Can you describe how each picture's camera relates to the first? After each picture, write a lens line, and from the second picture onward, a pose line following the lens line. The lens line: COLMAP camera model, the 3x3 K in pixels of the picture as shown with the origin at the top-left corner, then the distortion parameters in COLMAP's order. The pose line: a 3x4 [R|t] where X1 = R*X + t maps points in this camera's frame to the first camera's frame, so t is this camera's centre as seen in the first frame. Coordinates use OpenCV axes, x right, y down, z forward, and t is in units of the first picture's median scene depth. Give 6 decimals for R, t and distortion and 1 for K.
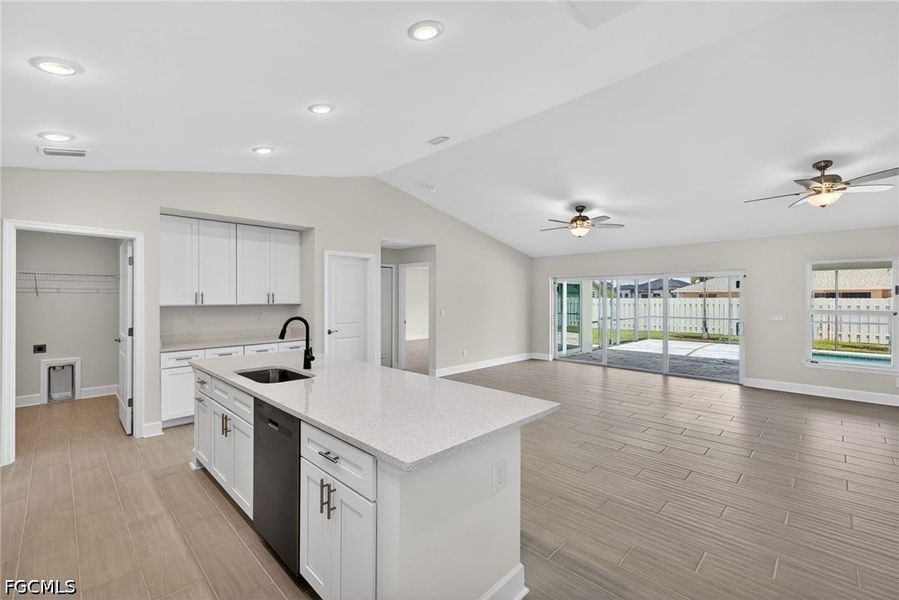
lens RADIAL K [[399.9, 0, 445.8], [0, 399.9, 299.6], [0, 0, 1]] dist [0.009599, -0.000247]
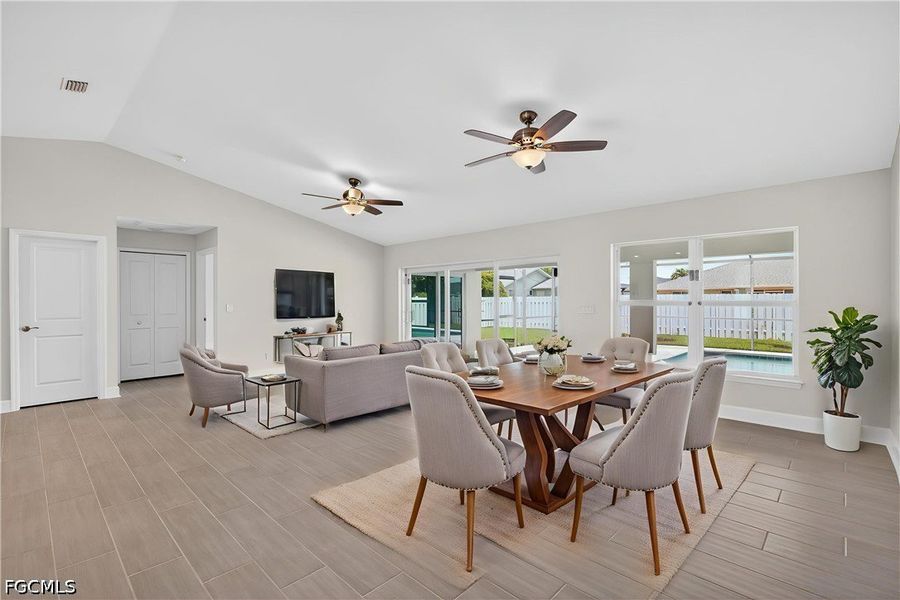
lens RADIAL K [[423.2, 0, 450.0], [0, 423.2, 300.0], [0, 0, 1]] dist [-0.000379, 0.000132]
pose [[0.999830, -0.004408, 0.017914, 0.395272], [0.004479, 0.999982, -0.003908, 0.020322], [-0.017896, 0.003988, 0.999832, 0.078430]]
